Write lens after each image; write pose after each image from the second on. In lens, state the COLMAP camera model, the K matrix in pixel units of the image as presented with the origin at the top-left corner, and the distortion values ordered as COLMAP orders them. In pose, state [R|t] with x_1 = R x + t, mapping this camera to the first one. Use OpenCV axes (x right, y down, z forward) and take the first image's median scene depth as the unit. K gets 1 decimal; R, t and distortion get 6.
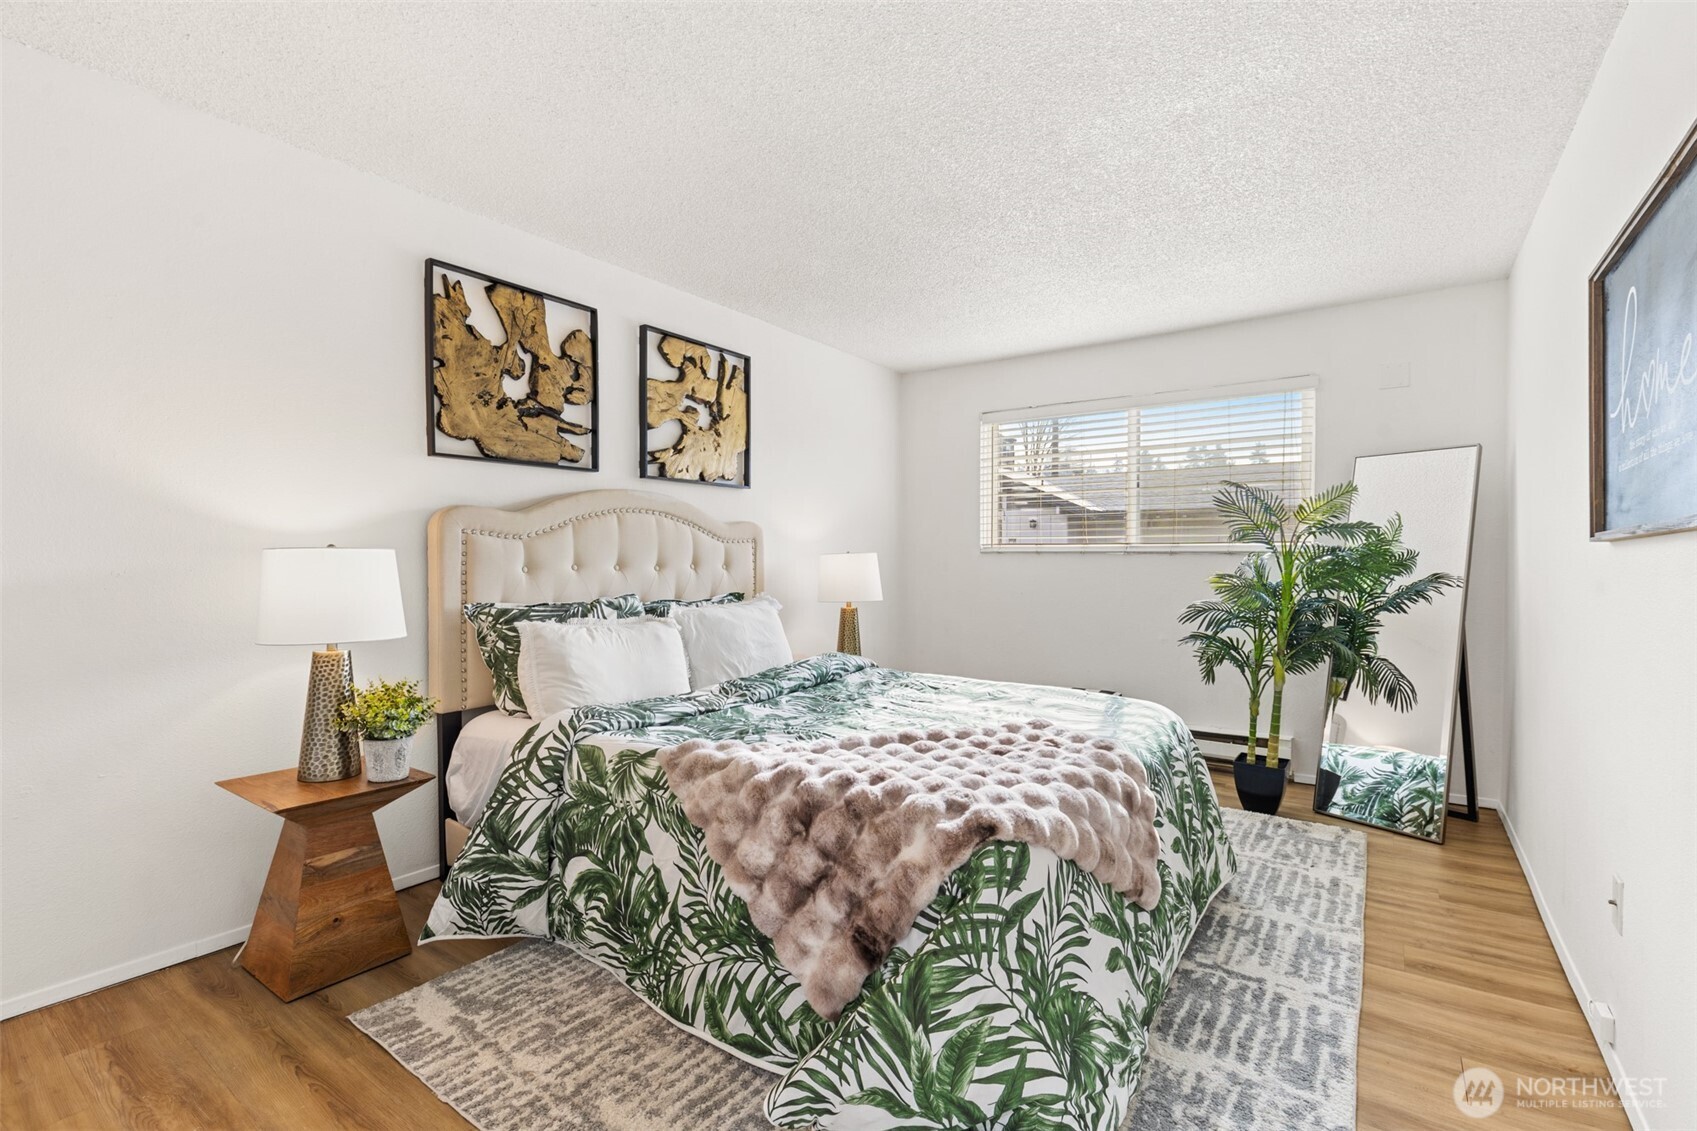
lens RADIAL K [[753.1, 0, 848.1], [0, 753.1, 568.7], [0, 0, 1]] dist [-0.001979, -0.000413]
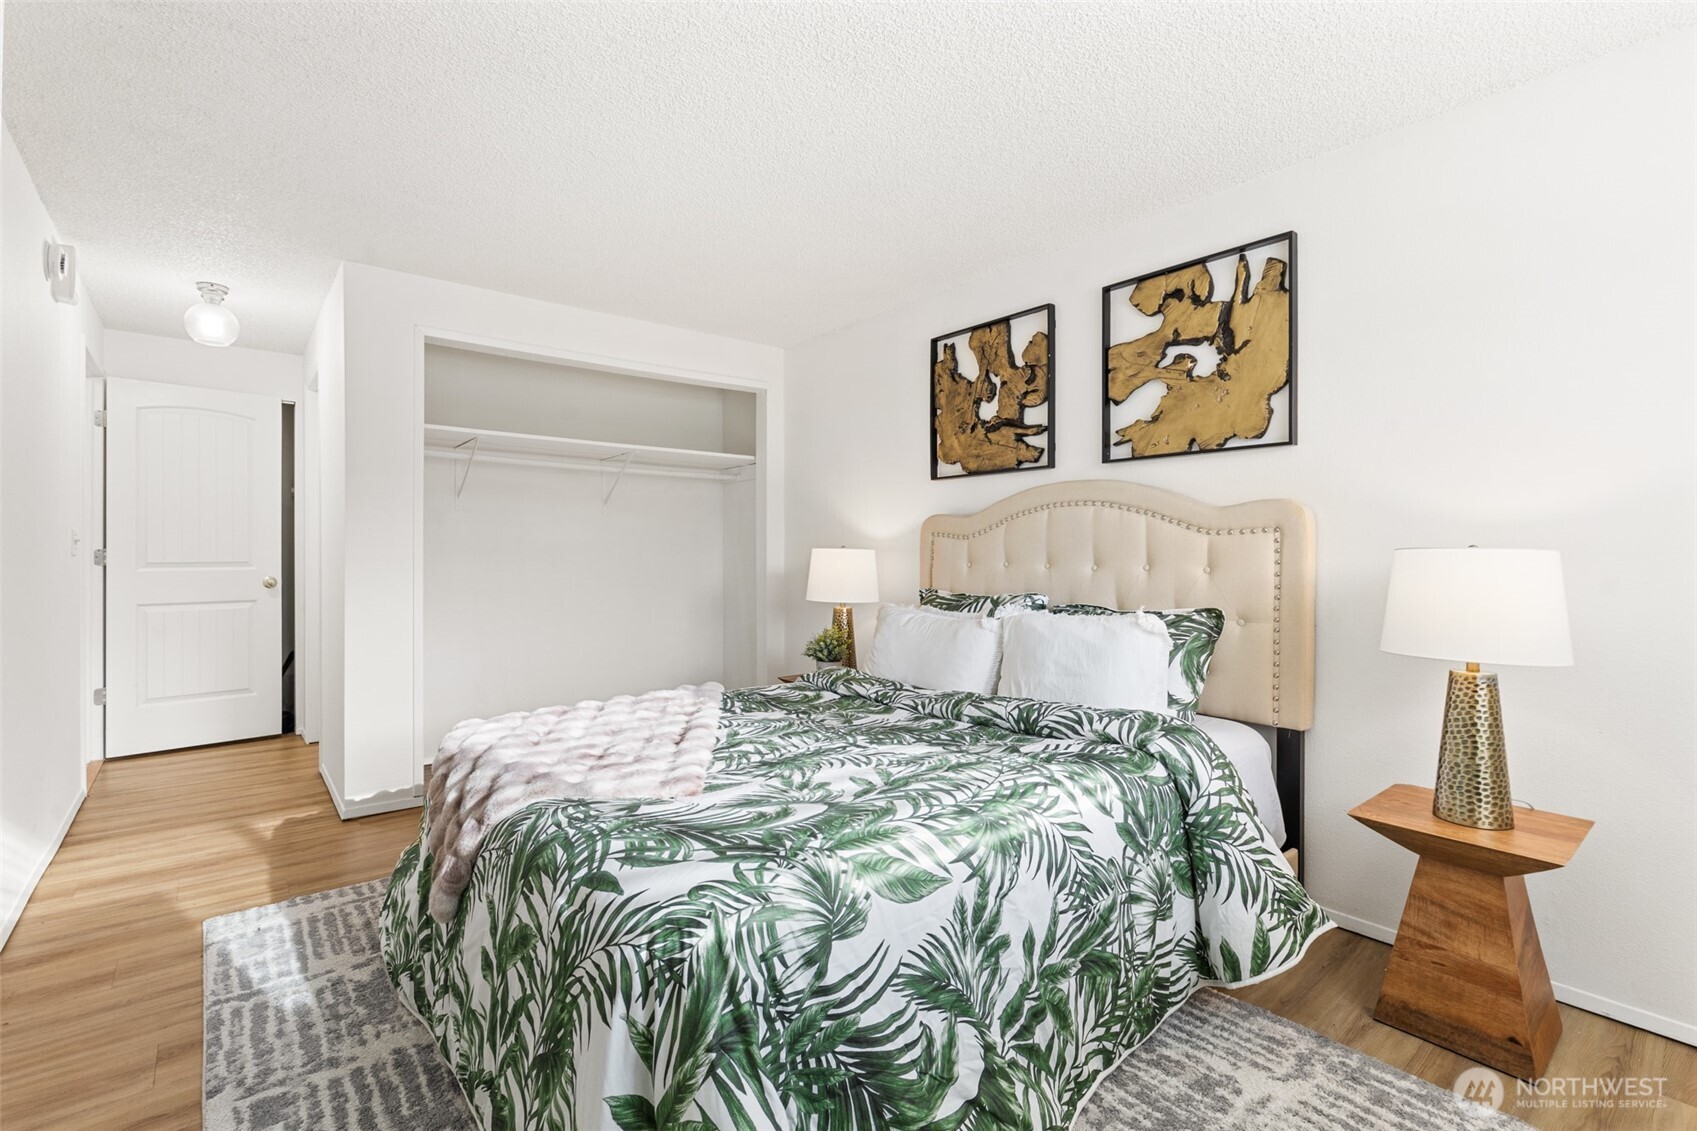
lens RADIAL K [[761.5, 0, 849.4], [0, 761.5, 556.8], [0, 0, 1]] dist [-0.002660, -0.000429]
pose [[-0.261076, 0.004332, -0.965308, 1.140949], [-0.022349, 0.999695, 0.010531, -0.029235], [0.965059, 0.024323, -0.260900, 1.665250]]
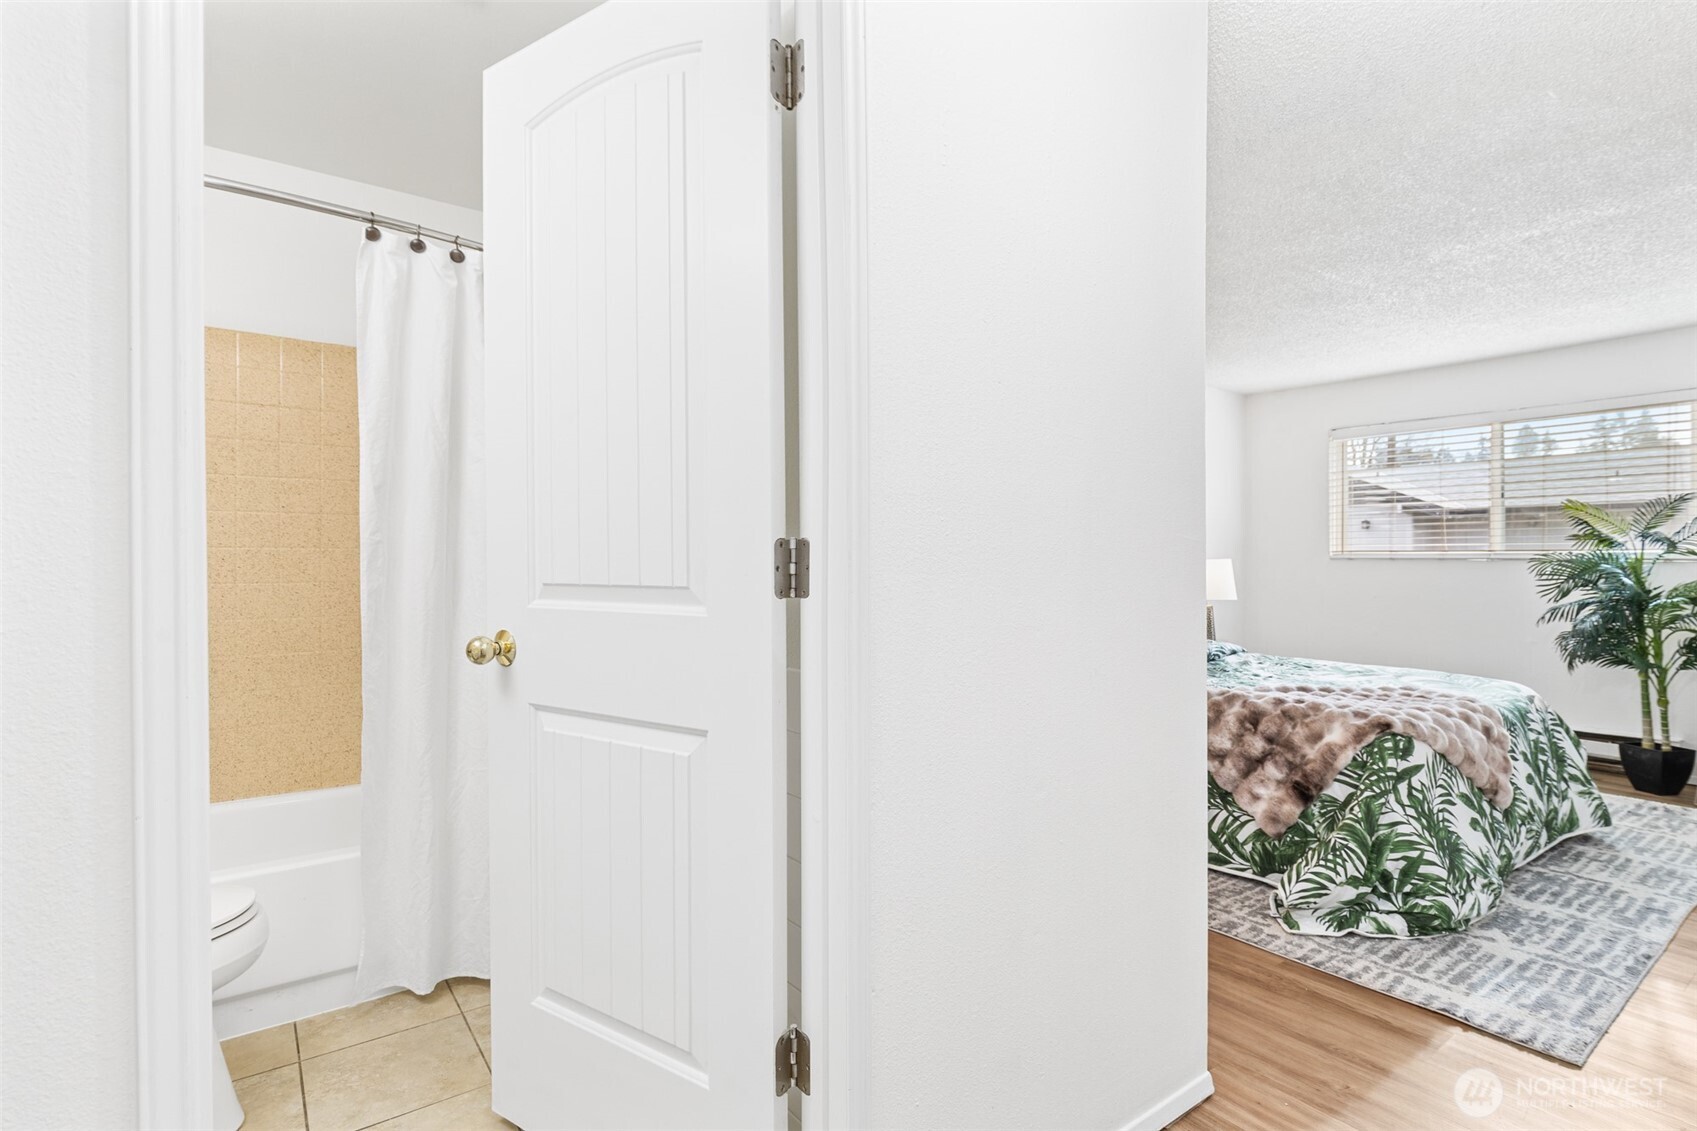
lens RADIAL K [[830.8, 0, 859.5], [0, 830.8, 556.1], [0, 0, 1]] dist [0.001523, 0.000731]
pose [[0.955280, 0.001679, -0.295700, -0.296793], [-0.008374, 0.999736, -0.021374, 0.015371], [0.295586, 0.022895, 0.955042, -0.863365]]
